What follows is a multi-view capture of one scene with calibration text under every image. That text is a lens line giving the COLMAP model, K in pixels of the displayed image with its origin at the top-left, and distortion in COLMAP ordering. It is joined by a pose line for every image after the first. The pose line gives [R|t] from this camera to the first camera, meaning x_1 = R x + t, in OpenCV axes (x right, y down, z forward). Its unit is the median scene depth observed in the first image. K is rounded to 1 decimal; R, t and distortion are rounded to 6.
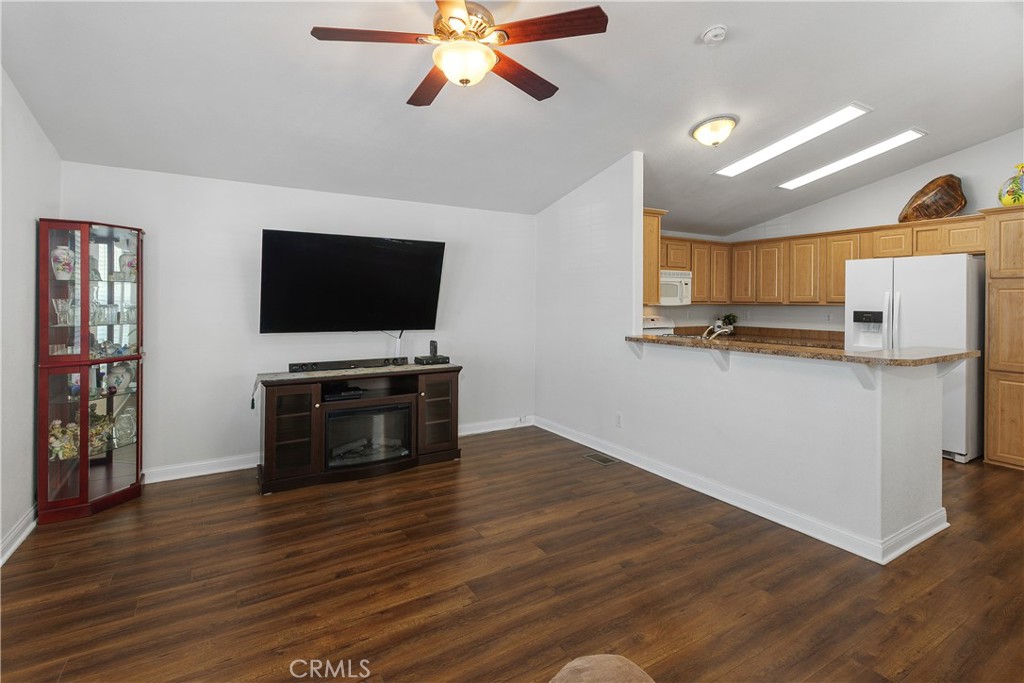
lens RADIAL K [[480.1, 0, 511.1], [0, 480.1, 300.4], [0, 0, 1]] dist [-0.002585, -0.000458]
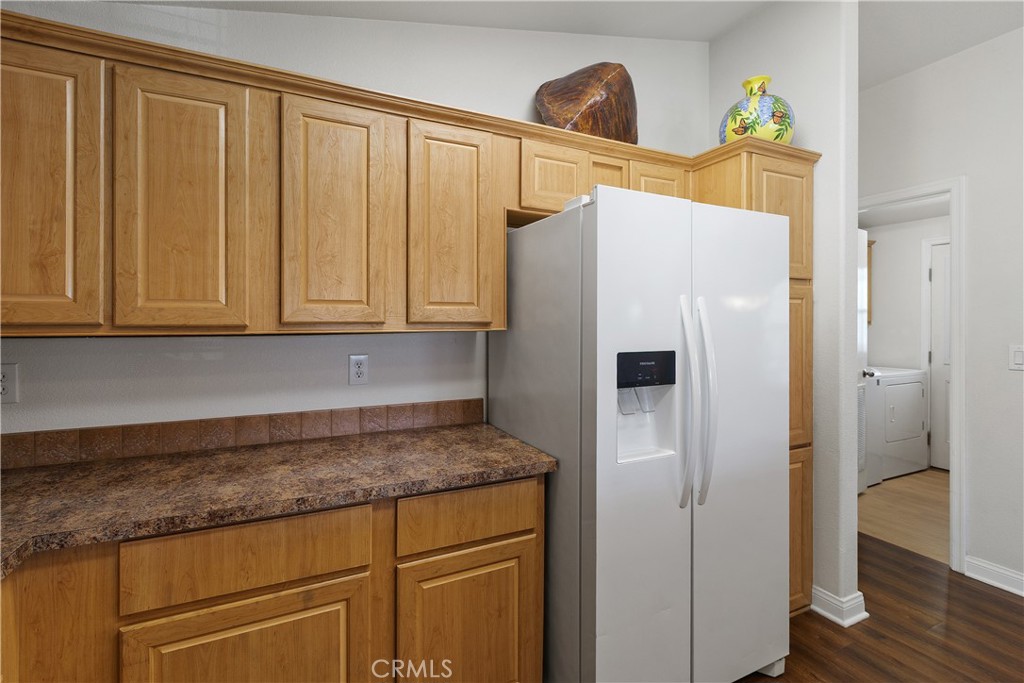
lens RADIAL K [[472.1, 0, 512.0], [0, 472.1, 324.6], [0, 0, 1]] dist [-0.000367, -0.000216]
pose [[0.074549, -0.006224, 0.997198, 0.343702], [0.000609, 0.999981, 0.006196, 0.002057], [-0.997217, 0.000145, 0.074552, 0.885588]]
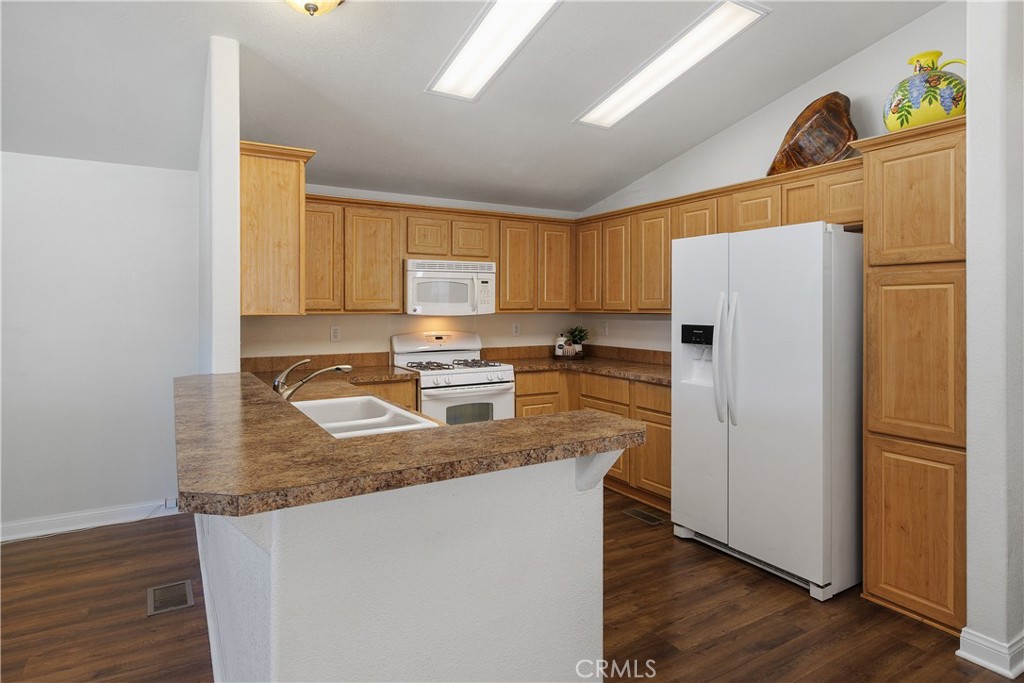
lens RADIAL K [[571.5, 0, 515.4], [0, 571.5, 304.2], [0, 0, 1]] dist [0.005865, 0.000670]
pose [[0.999944, -0.004794, 0.009444, 0.425293], [0.004837, 0.999978, -0.004558, -0.000640], [-0.009422, 0.004604, 0.999945, 0.246676]]
